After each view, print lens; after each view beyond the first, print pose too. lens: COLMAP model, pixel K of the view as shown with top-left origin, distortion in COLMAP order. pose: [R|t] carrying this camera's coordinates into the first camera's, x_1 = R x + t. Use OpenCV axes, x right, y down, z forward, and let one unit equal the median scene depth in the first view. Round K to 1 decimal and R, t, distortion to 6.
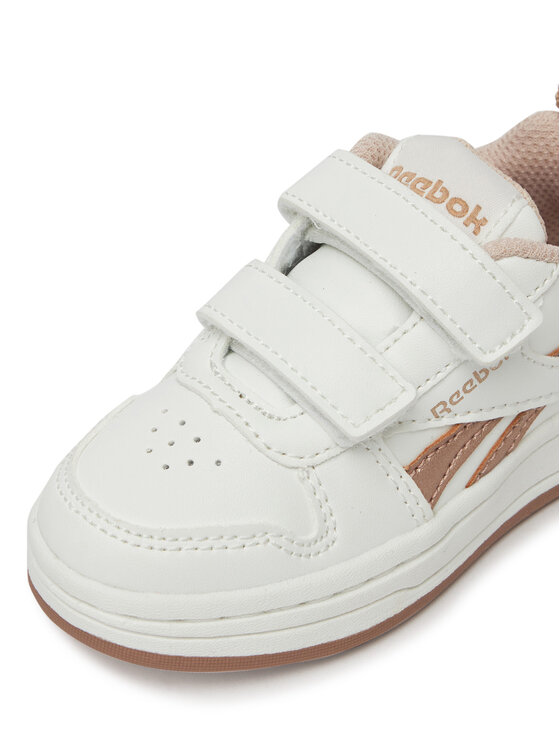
lens RADIAL K [[1539.2, 0, 280.1], [0, 1539.2, 373.2], [0, 0, 1]] dist [-0.095446, 0.000000]
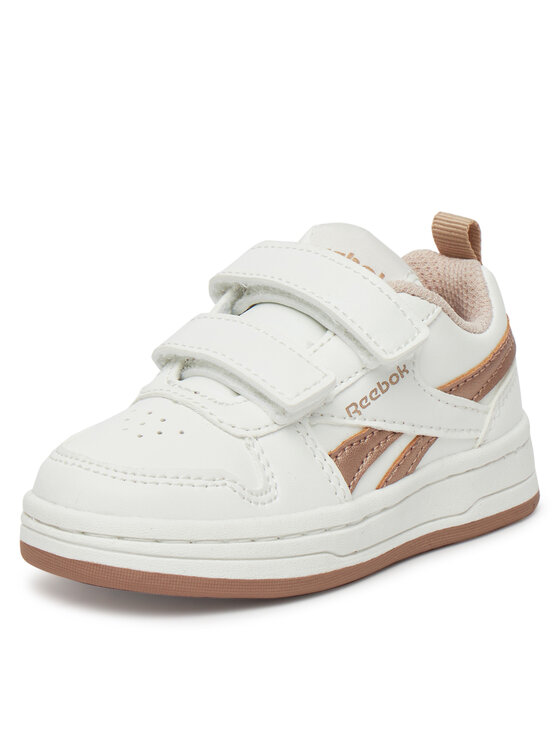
lens RADIAL K [[1894.7, 0, 280.2], [0, 1894.7, 372.9], [0, 0, 1]] dist [0.007433, 0.000000]
pose [[0.994544, -0.016784, 0.102954, -0.114844], [0.047978, 0.949981, -0.308602, 0.476102], [-0.092625, 0.311858, 0.945603, -0.468640]]
